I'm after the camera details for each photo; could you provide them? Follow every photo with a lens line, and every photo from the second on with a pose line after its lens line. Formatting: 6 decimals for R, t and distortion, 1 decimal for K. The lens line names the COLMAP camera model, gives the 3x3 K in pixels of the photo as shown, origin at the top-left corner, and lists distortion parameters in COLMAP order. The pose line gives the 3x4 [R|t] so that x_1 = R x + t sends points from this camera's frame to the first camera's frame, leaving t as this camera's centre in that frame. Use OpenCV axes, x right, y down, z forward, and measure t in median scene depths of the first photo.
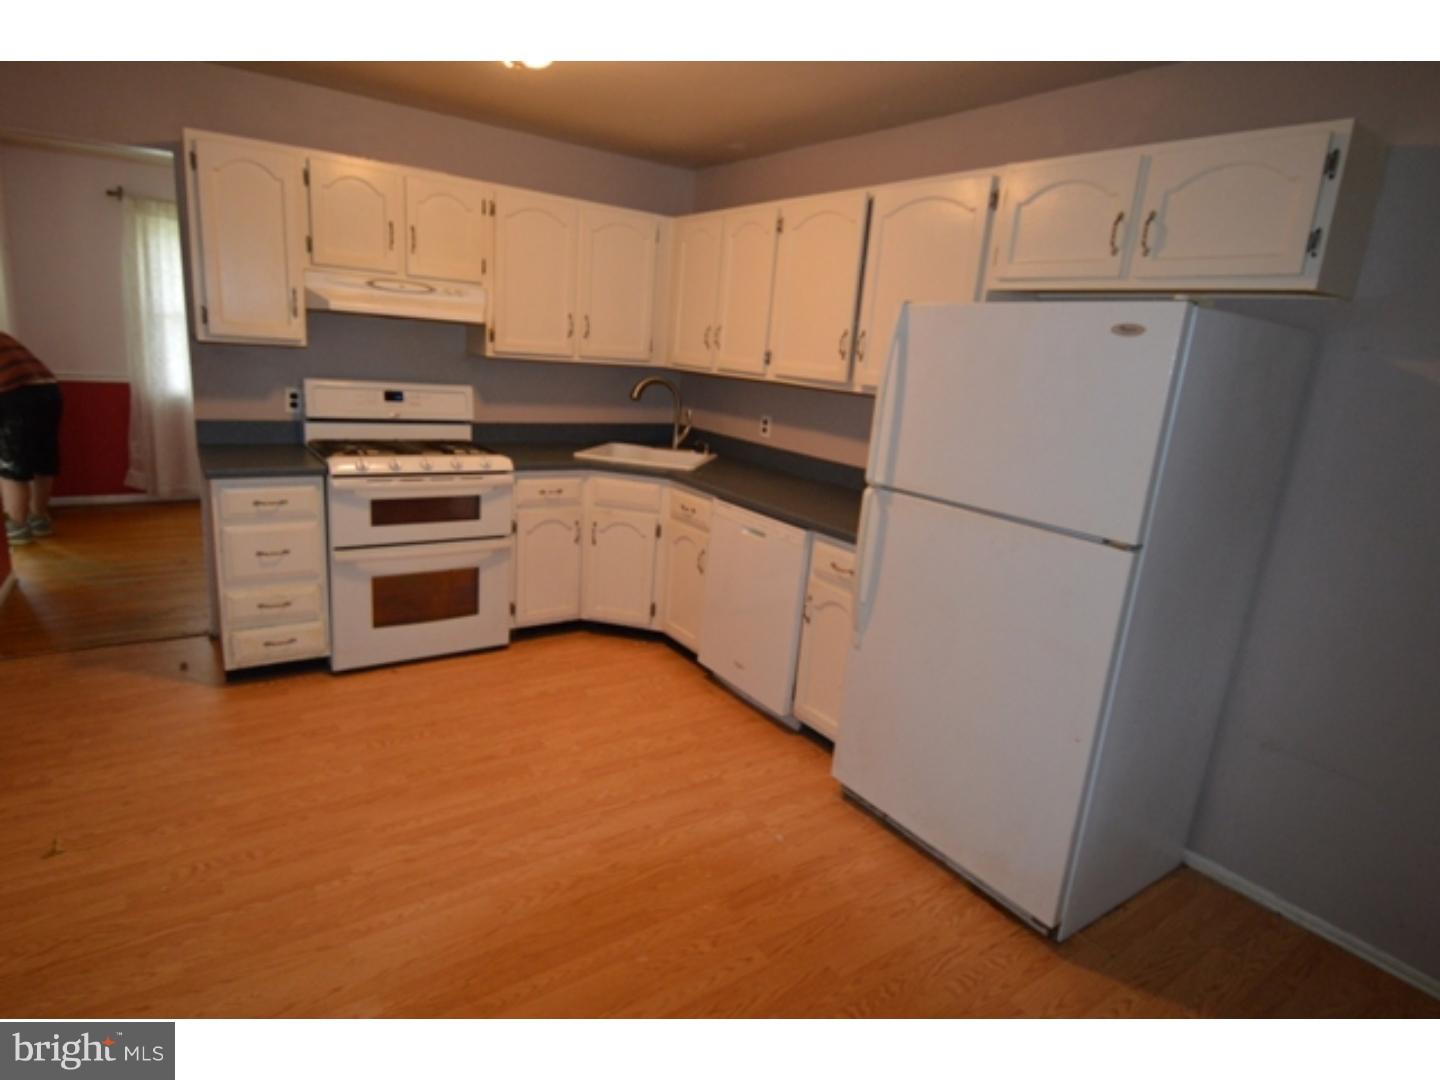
lens RADIAL K [[788.5, 0, 711.5], [0, 788.5, 533.1], [0, 0, 1]] dist [0.000202, 0.000471]
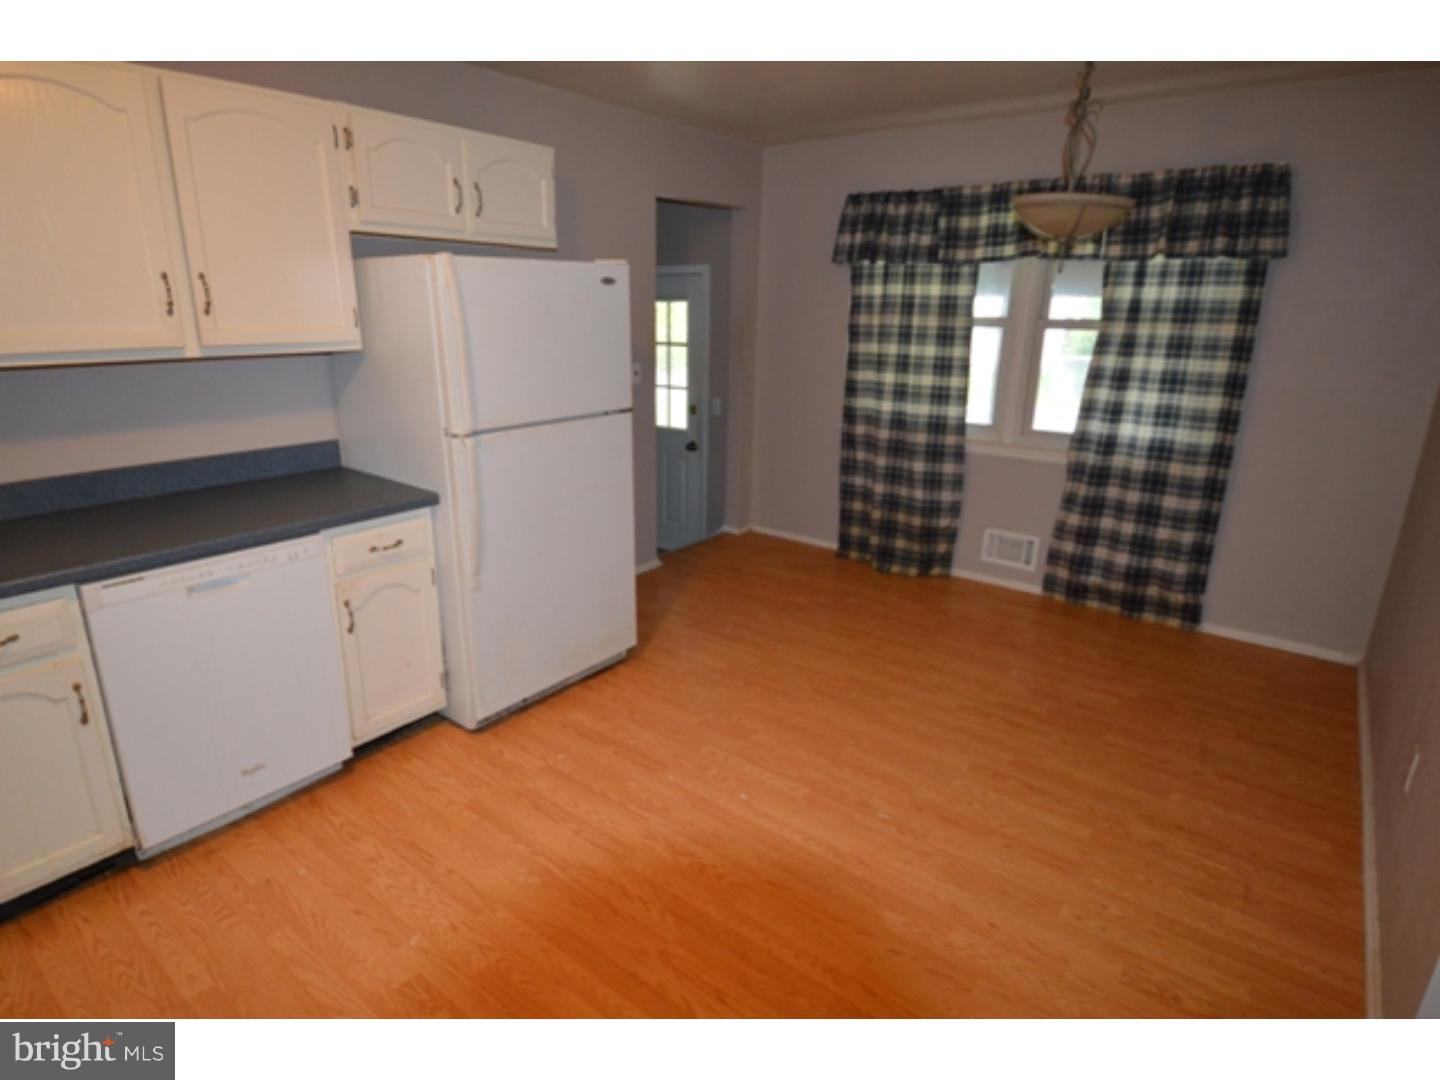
lens RADIAL K [[788.5, 0, 710.8], [0, 788.5, 541.7], [0, 0, 1]] dist [0.000202, 0.000471]
pose [[-0.307233, -0.363085, 0.879646, -0.812260], [0.175818, 0.886783, 0.427439, -0.306872], [-0.935252, 0.285981, -0.208612, 0.914268]]
